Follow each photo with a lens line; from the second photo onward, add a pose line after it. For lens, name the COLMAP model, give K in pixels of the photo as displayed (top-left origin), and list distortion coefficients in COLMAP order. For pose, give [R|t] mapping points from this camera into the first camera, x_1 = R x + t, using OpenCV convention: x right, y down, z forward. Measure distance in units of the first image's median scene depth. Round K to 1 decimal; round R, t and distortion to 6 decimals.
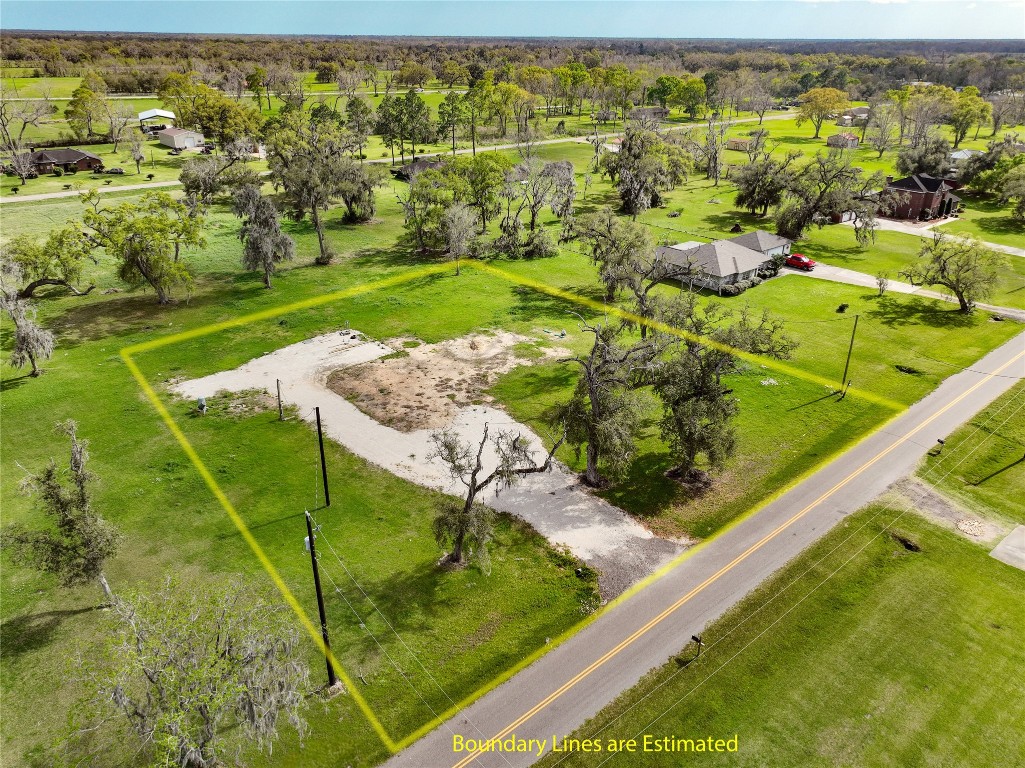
lens RADIAL K [[739.3, 0, 512.5], [0, 739.3, 384.0], [0, 0, 1]] dist [0.006042, 0.012732]
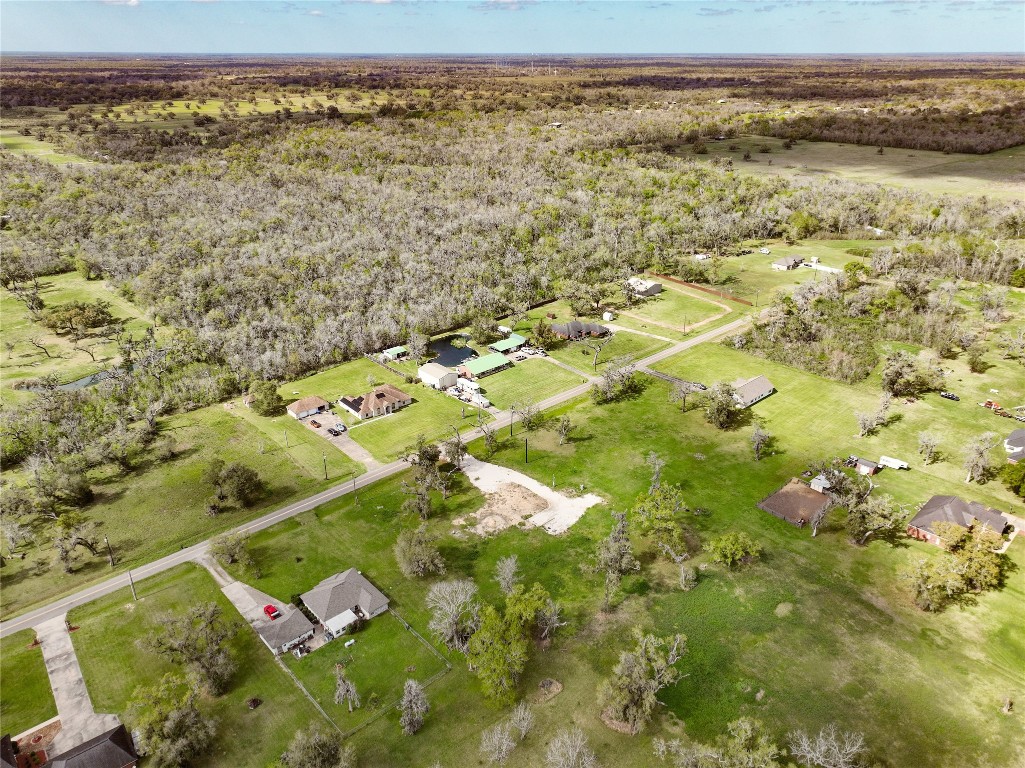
lens RADIAL K [[706.8, 0, 496.0], [0, 706.8, 383.7], [0, 0, 1]] dist [0.006844, 0.001823]
pose [[-0.999977, 0.002703, -0.006186, -0.045476], [-0.003014, 0.641219, 0.767352, -2.056579], [0.006041, 0.767353, -0.641197, 2.118992]]
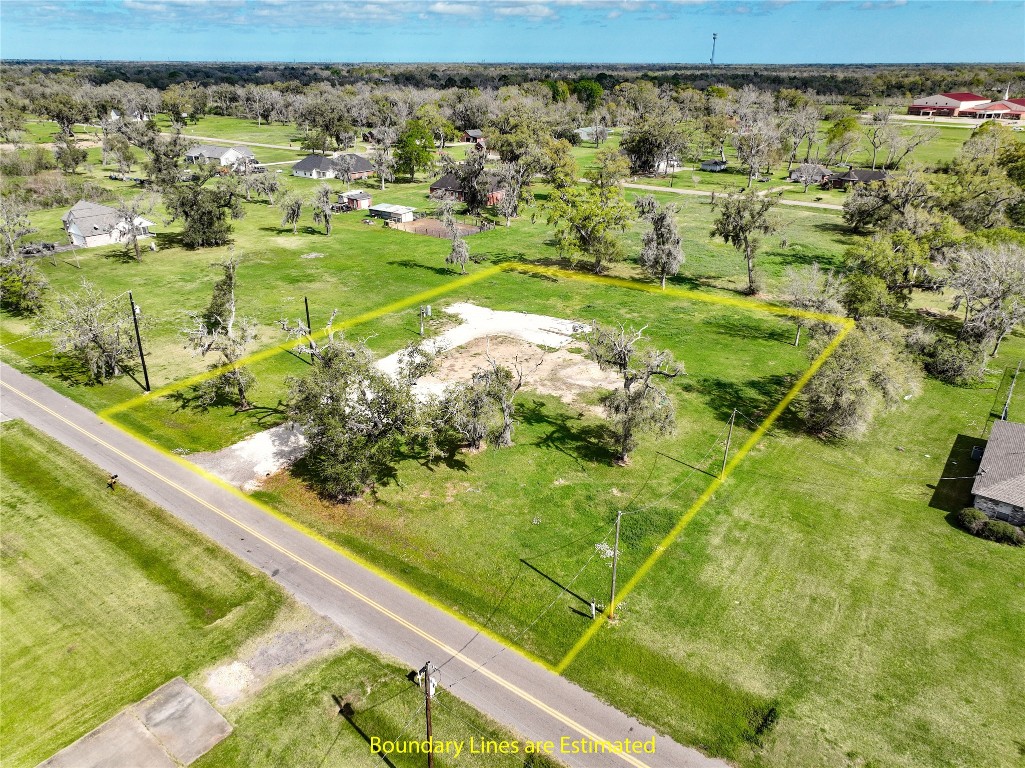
lens RADIAL K [[721.3, 0, 514.9], [0, 721.3, 385.8], [0, 0, 1]] dist [0.005528, 0.008511]
pose [[0.206329, 0.395135, -0.895152, 0.825643], [-0.418446, 0.862594, 0.284313, -0.277587], [0.884495, 0.315911, 0.343321, 0.593355]]
